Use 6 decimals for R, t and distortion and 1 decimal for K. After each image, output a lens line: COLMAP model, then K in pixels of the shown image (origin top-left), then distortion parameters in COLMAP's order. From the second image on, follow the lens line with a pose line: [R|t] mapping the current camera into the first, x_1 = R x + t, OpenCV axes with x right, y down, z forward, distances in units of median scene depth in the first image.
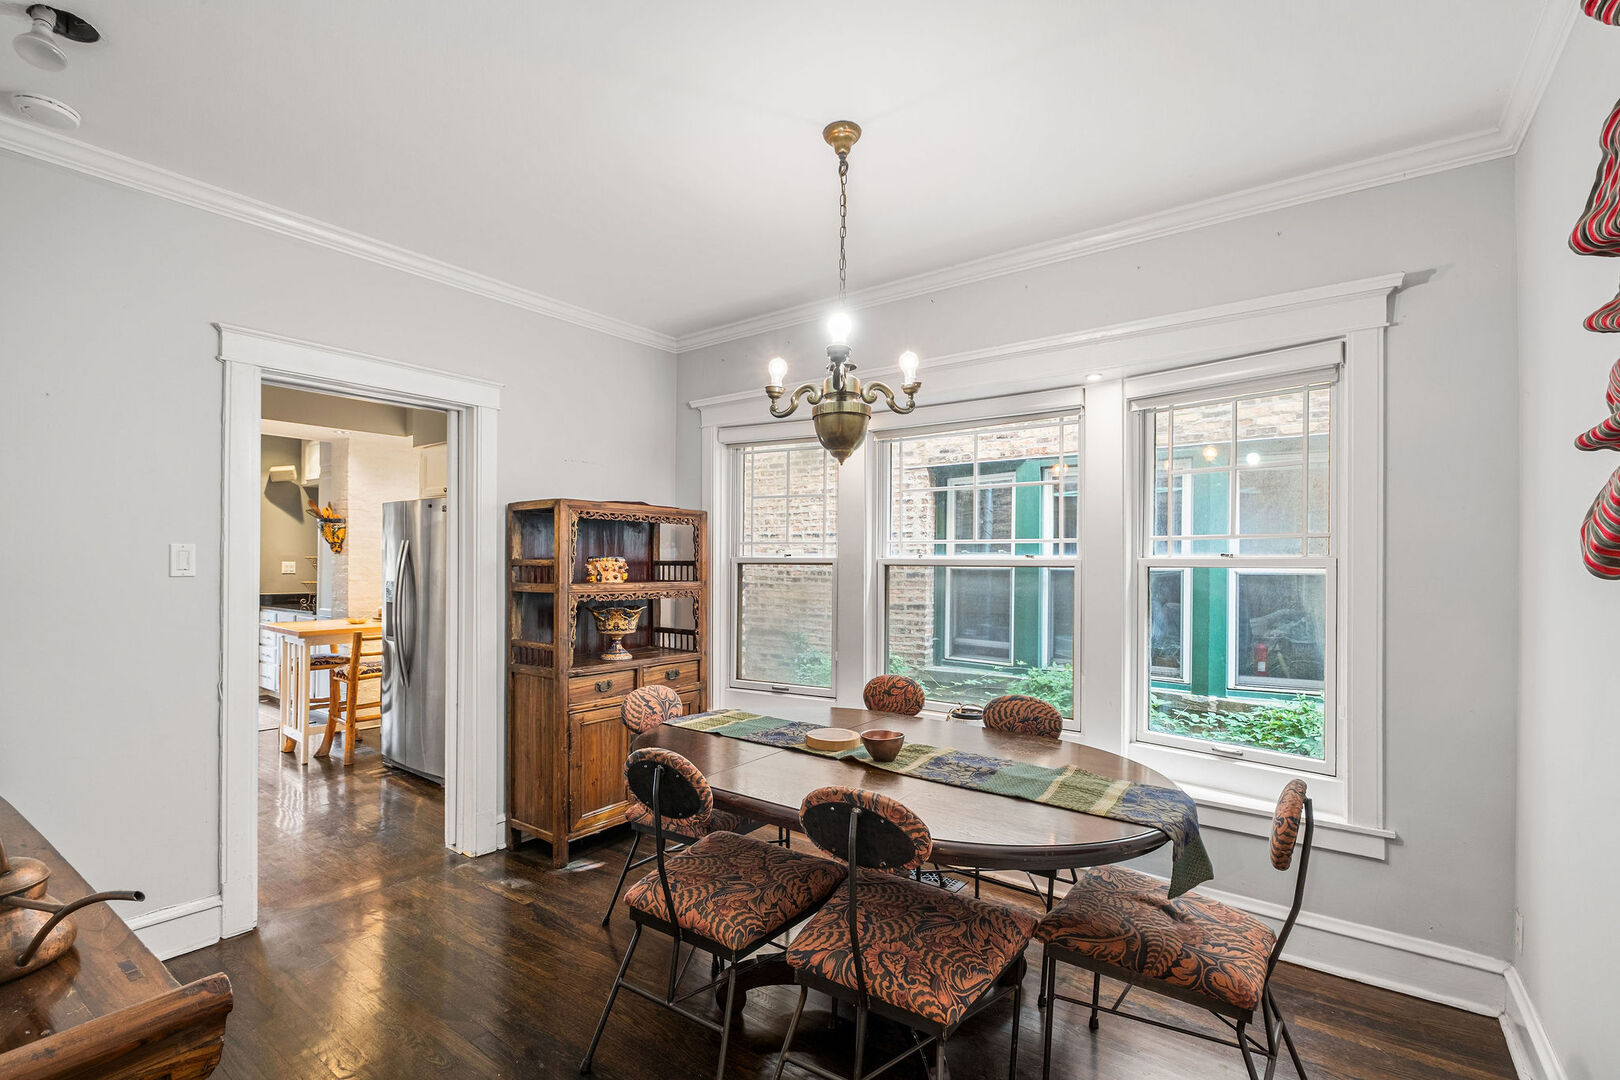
lens RADIAL K [[733.2, 0, 798.1], [0, 733.2, 566.0], [0, 0, 1]] dist [-0.021678, 0.000374]
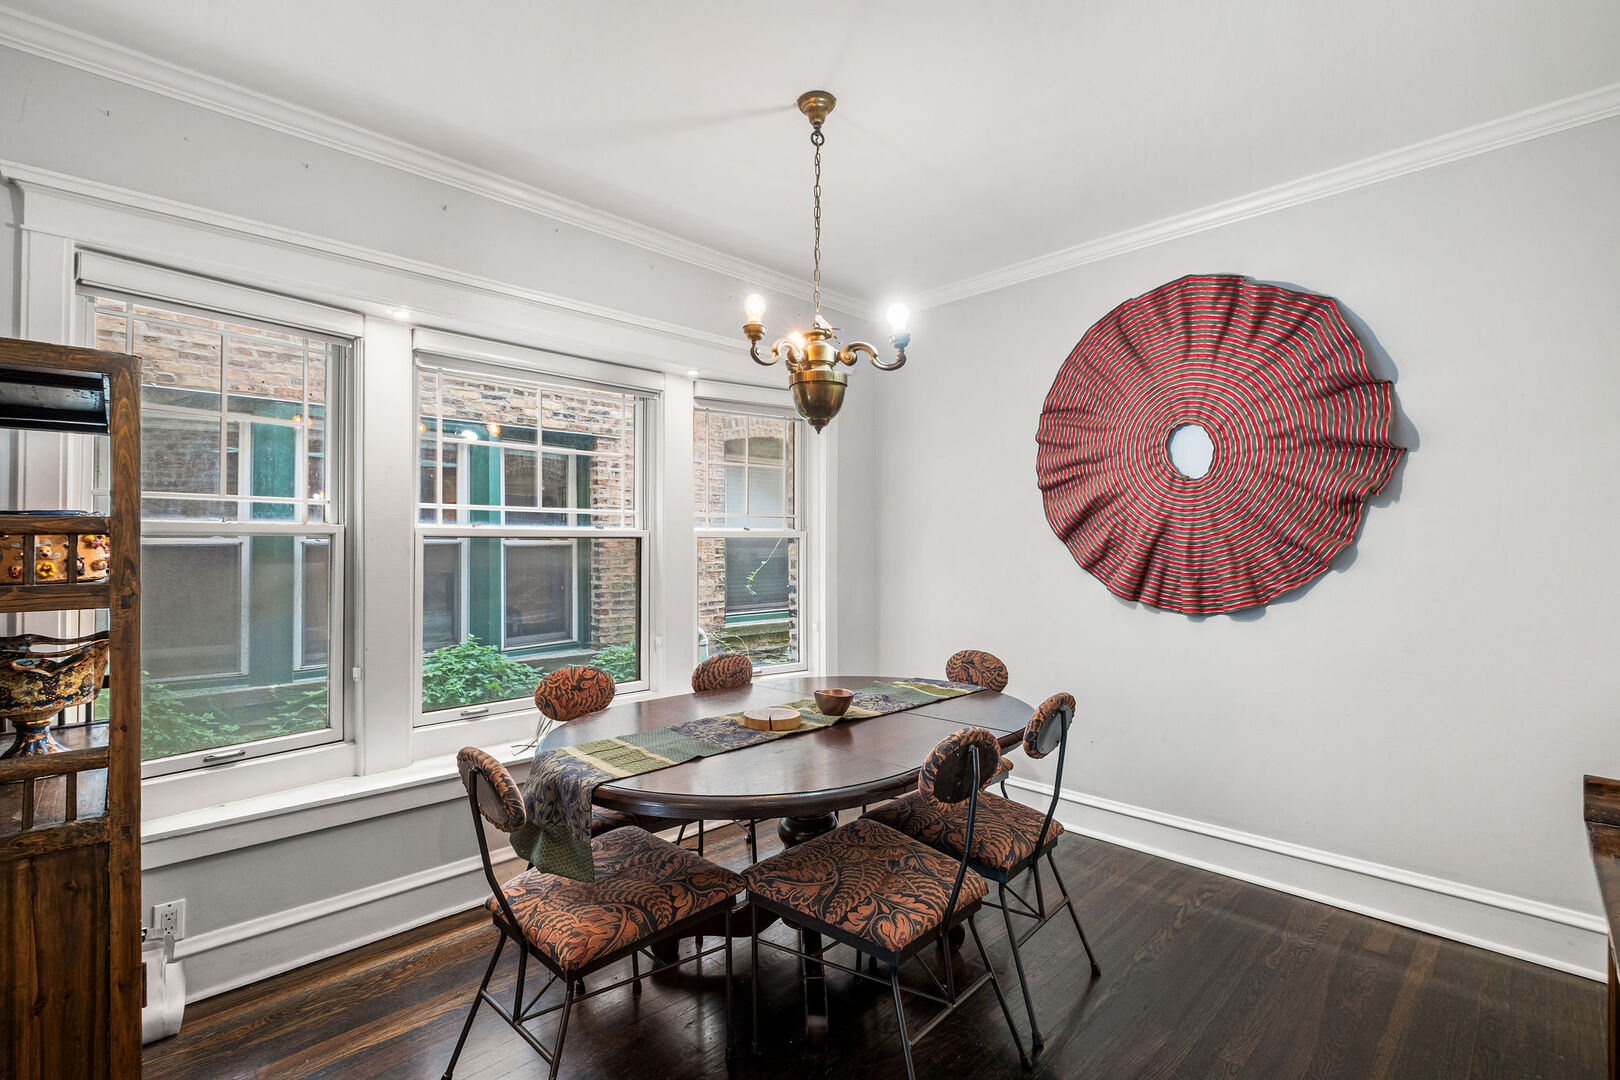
lens RADIAL K [[733.2, 0, 809.7], [0, 733.2, 536.1], [0, 0, 1]] dist [-0.021678, 0.000374]
pose [[0.134592, 0.000937, 0.990901, -0.621131], [0.001374, 0.999998, -0.001132, 0.000834], [-0.990900, 0.001514, 0.134590, 0.580575]]
